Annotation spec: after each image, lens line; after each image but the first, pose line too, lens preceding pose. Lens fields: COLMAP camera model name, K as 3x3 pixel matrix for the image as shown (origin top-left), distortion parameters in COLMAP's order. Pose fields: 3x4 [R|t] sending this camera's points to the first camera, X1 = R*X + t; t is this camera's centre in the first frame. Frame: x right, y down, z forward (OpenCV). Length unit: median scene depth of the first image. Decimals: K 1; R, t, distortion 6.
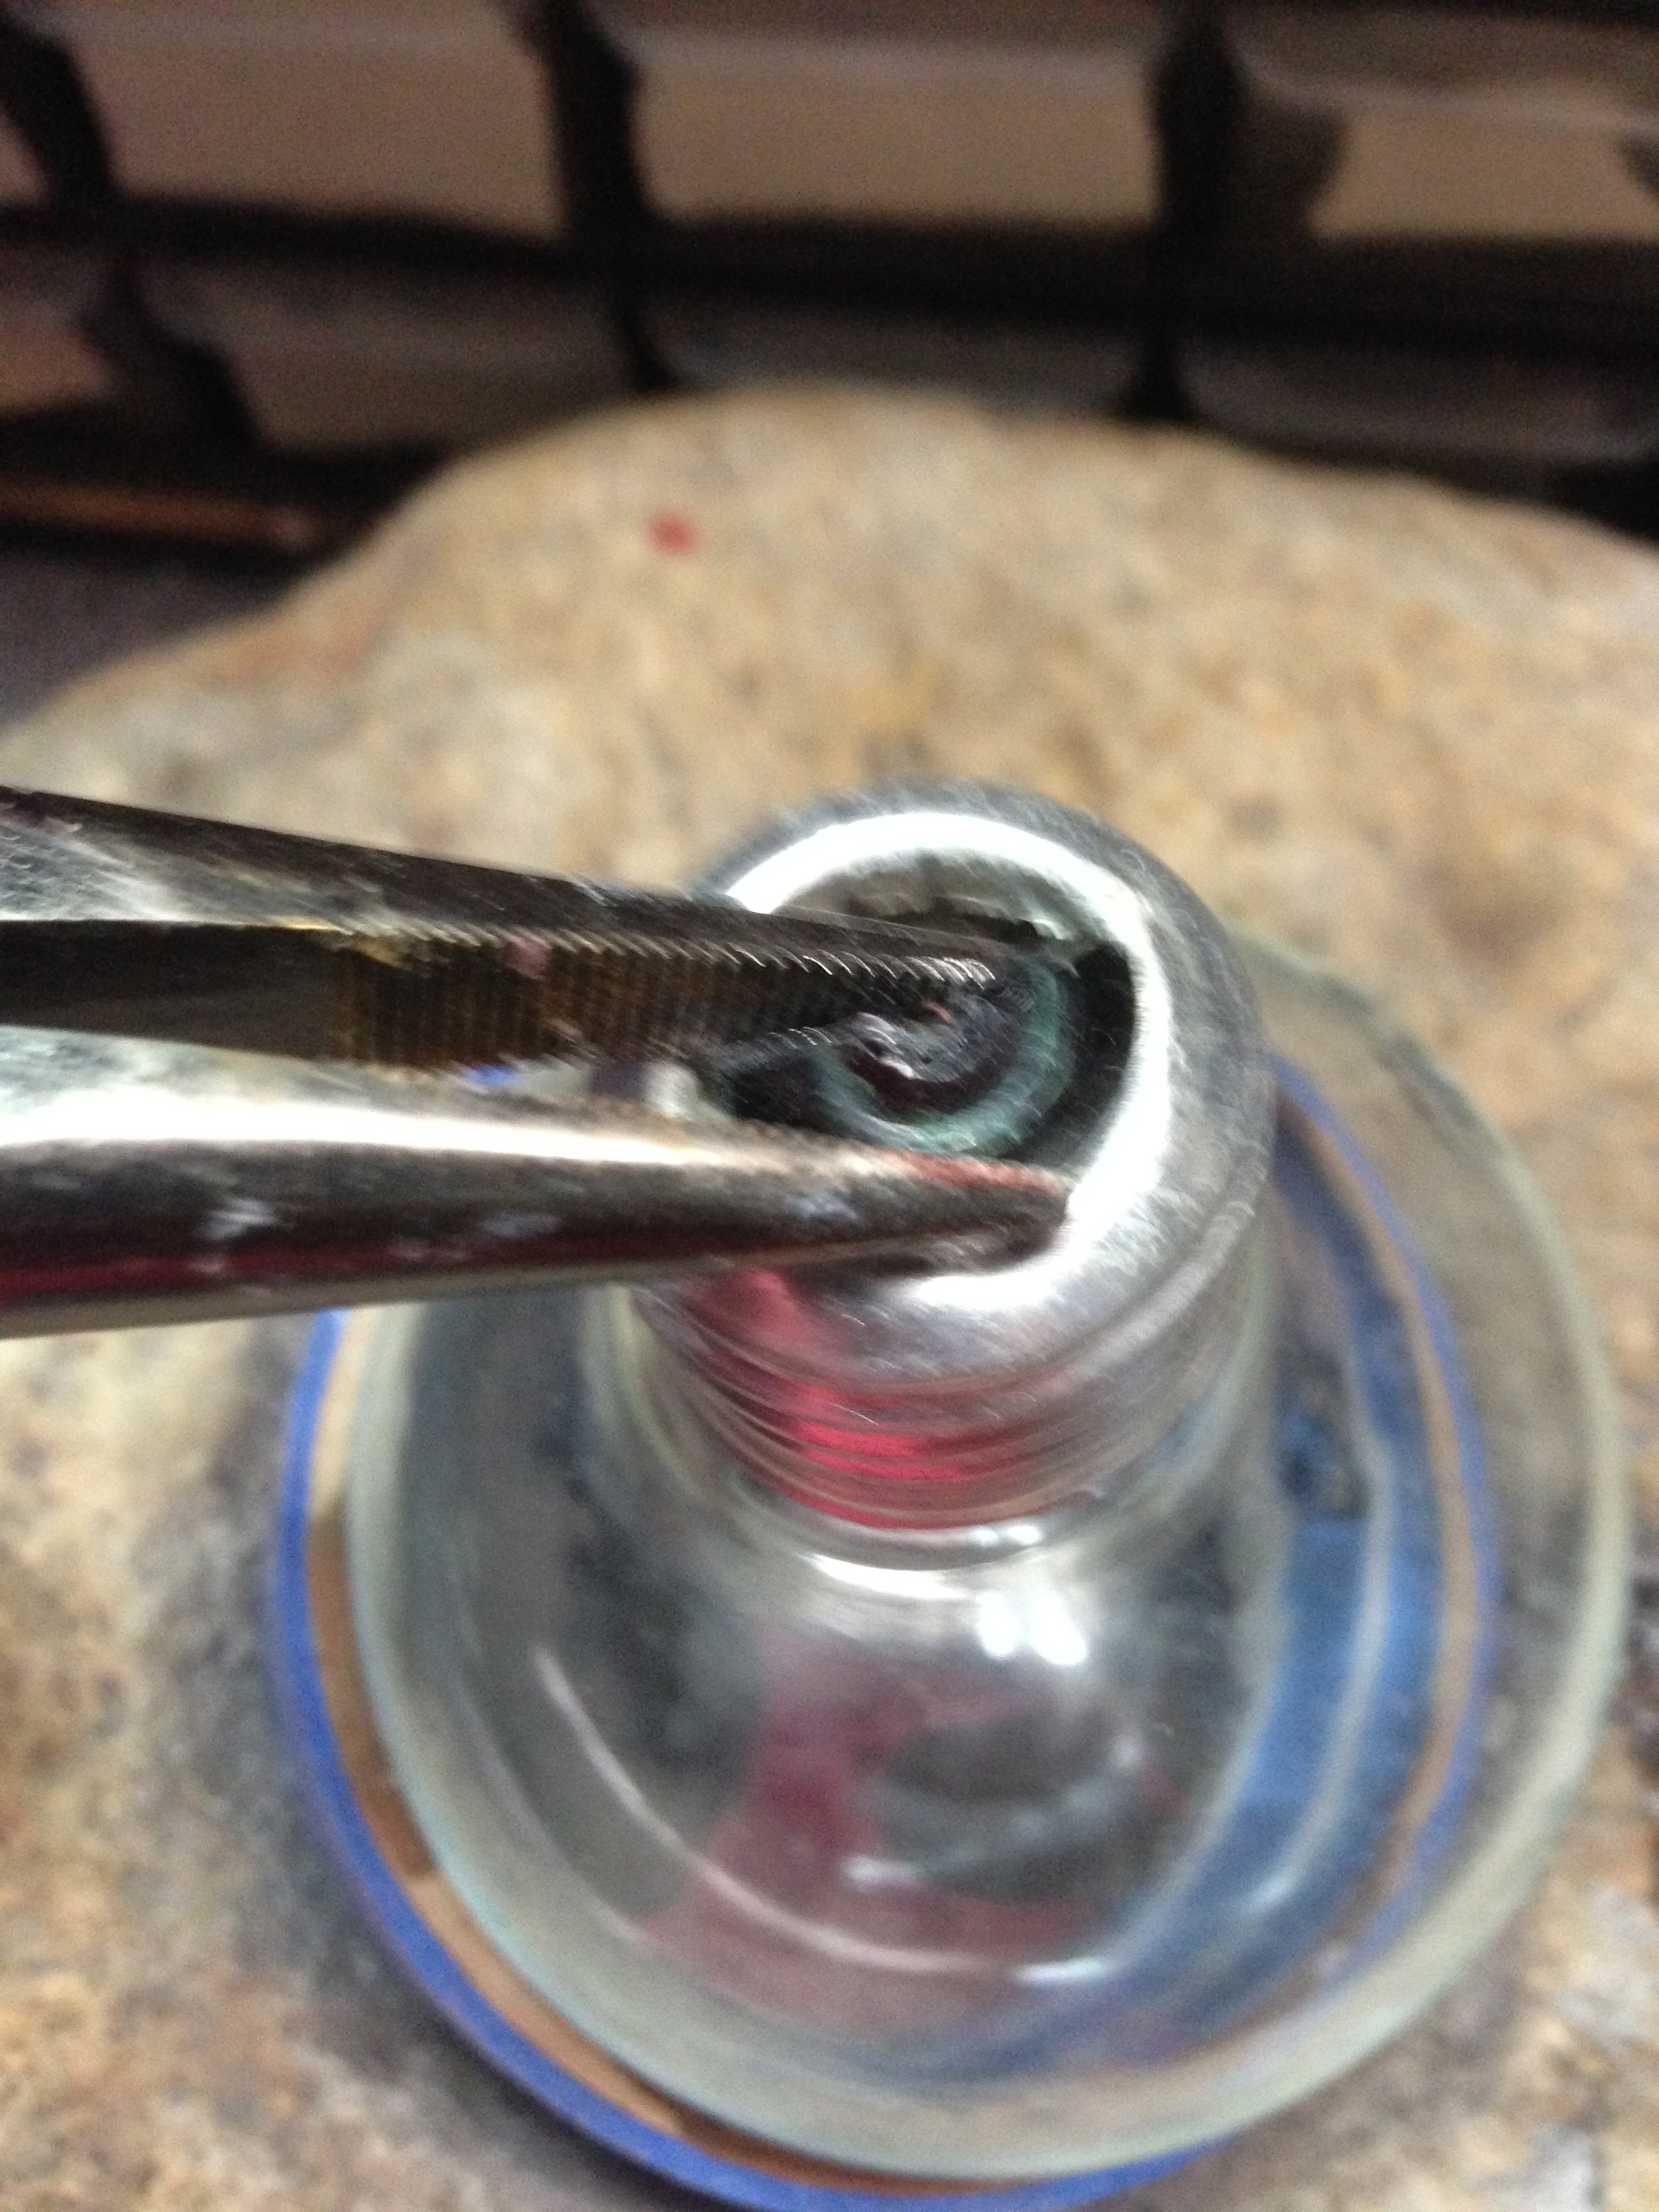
lens RADIAL K [[2056.2, 0, 857.1], [0, 2056.2, 1093.0], [0, 0, 1]] dist [0.107542, -0.258754]
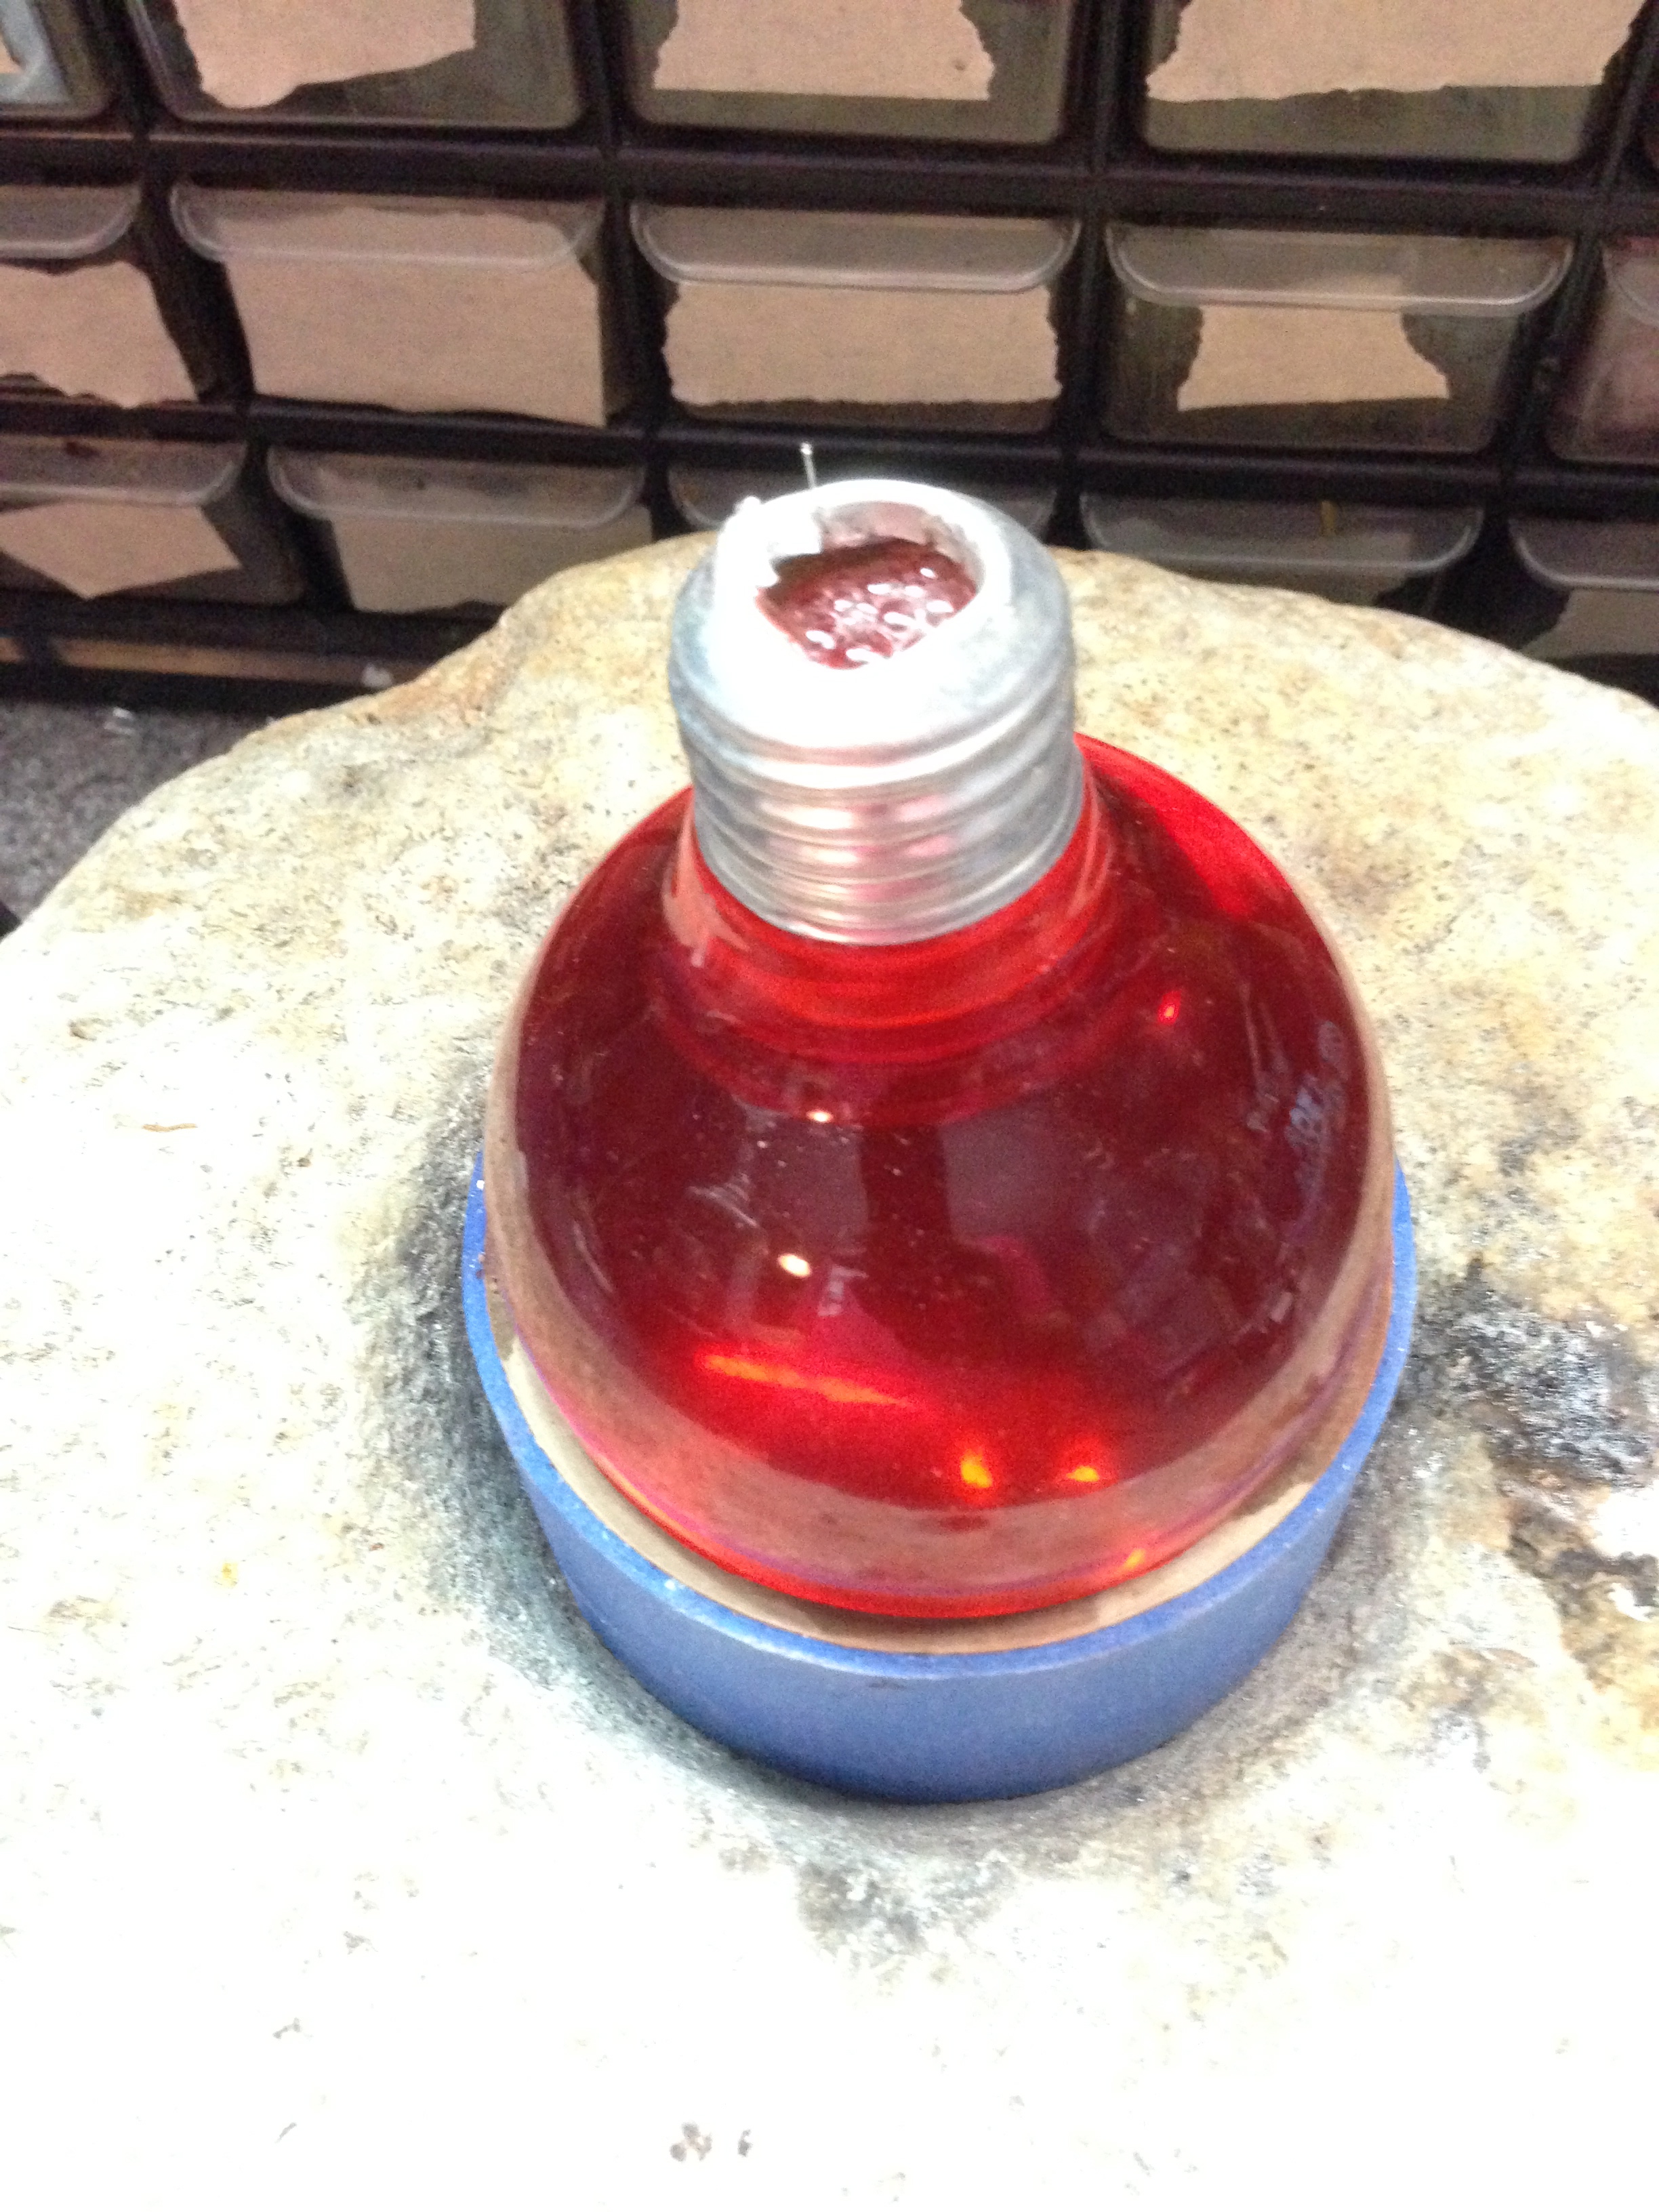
lens RADIAL K [[2082.0, 0, 832.9], [0, 2082.0, 1076.5], [0, 0, 1]] dist [0.082166, -0.139328]
pose [[0.999591, -0.001930, 0.028540, -0.076343], [0.006234, 0.988438, -0.151499, 0.276628], [-0.027918, 0.151615, 0.988045, -0.326947]]
